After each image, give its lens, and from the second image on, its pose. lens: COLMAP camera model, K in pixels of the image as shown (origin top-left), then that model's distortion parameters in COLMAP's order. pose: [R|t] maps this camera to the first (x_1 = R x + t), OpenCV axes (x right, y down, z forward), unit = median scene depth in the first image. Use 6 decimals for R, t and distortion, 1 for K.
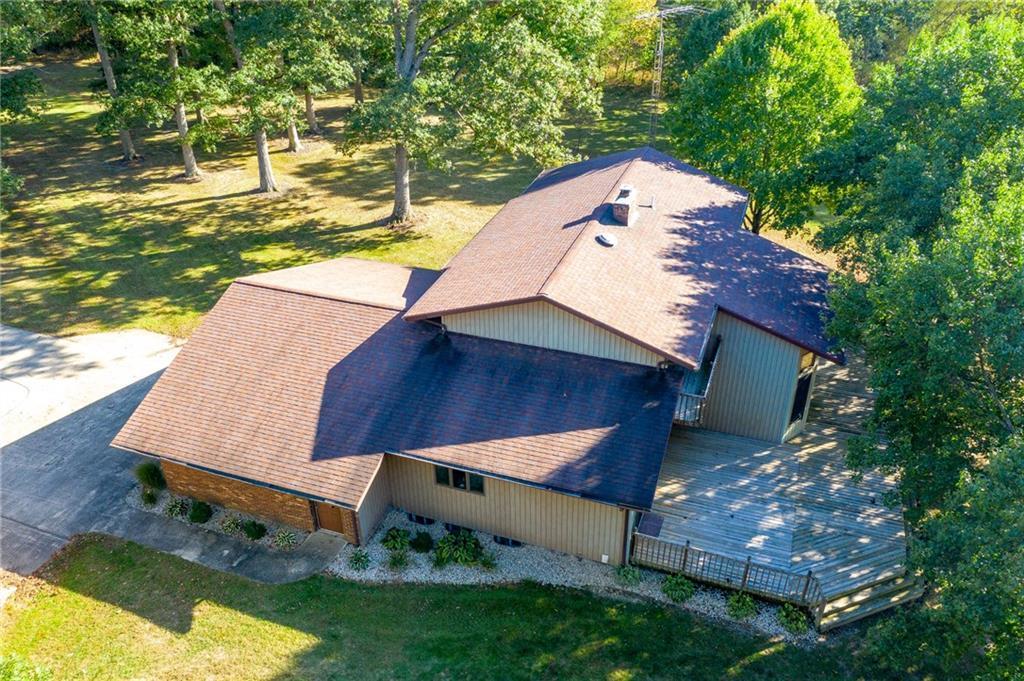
lens RADIAL K [[804.9, 0, 512.0], [0, 804.9, 340.5], [0, 0, 1]] dist [0.002930, 0.000338]
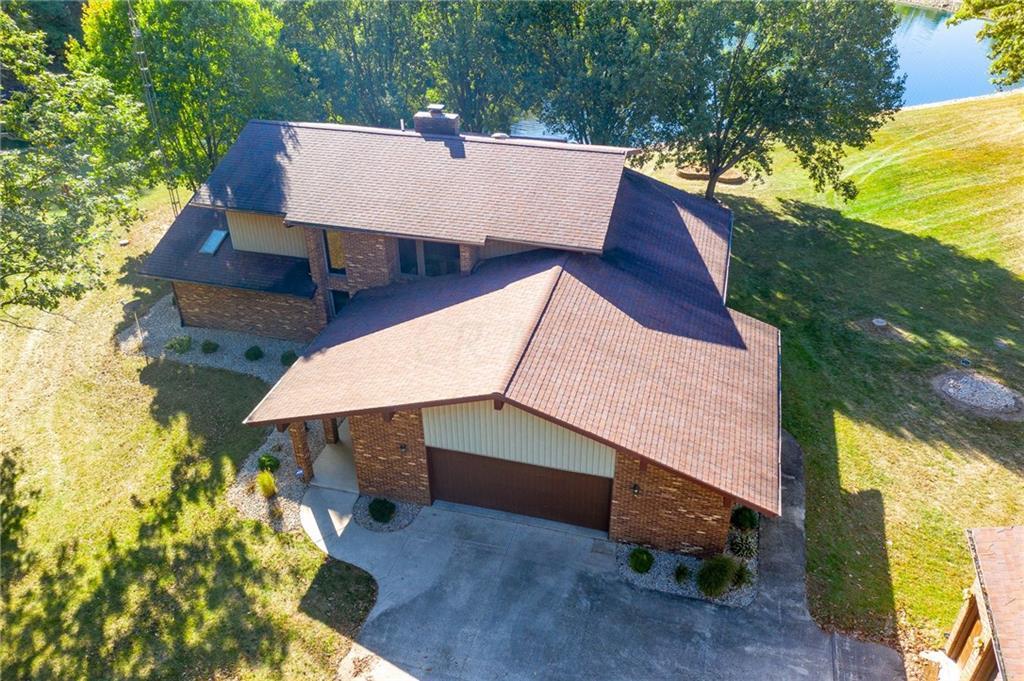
lens RADIAL K [[804.9, 0, 512.0], [0, 804.9, 340.5], [0, 0, 1]] dist [0.002930, 0.000338]
pose [[-0.087485, -0.526983, 0.845361, -1.121245], [0.521387, 0.698874, 0.489623, -0.542748], [-0.848824, 0.483595, 0.213621, 1.039228]]
